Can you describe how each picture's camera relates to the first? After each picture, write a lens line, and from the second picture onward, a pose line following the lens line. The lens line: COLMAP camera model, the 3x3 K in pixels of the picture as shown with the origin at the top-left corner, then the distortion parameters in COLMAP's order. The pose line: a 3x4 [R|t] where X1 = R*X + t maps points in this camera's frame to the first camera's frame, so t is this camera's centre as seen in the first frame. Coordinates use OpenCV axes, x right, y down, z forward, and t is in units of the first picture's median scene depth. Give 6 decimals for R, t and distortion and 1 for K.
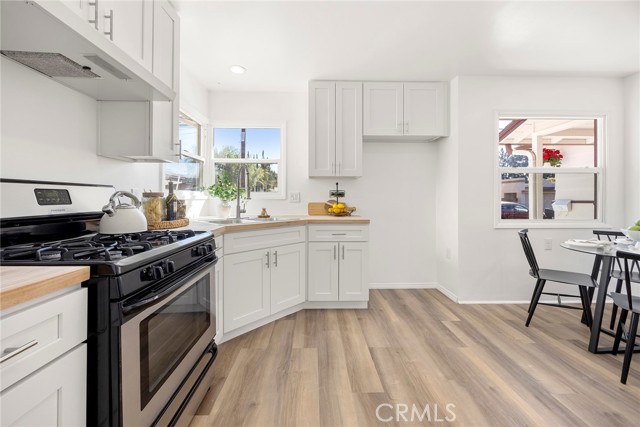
lens RADIAL K [[245.8, 0, 318.6], [0, 245.8, 198.7], [0, 0, 1]] dist [0.002362, 0.000123]
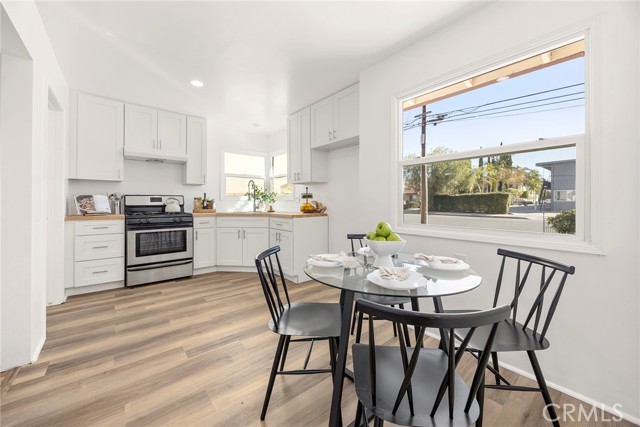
lens RADIAL K [[245.8, 0, 317.4], [0, 245.8, 198.9], [0, 0, 1]] dist [0.002362, 0.000123]
pose [[0.624459, -0.010807, -0.780983, 1.211496], [0.004388, 0.999937, -0.010328, 0.010950], [0.781046, 0.003022, 0.624467, 0.255730]]
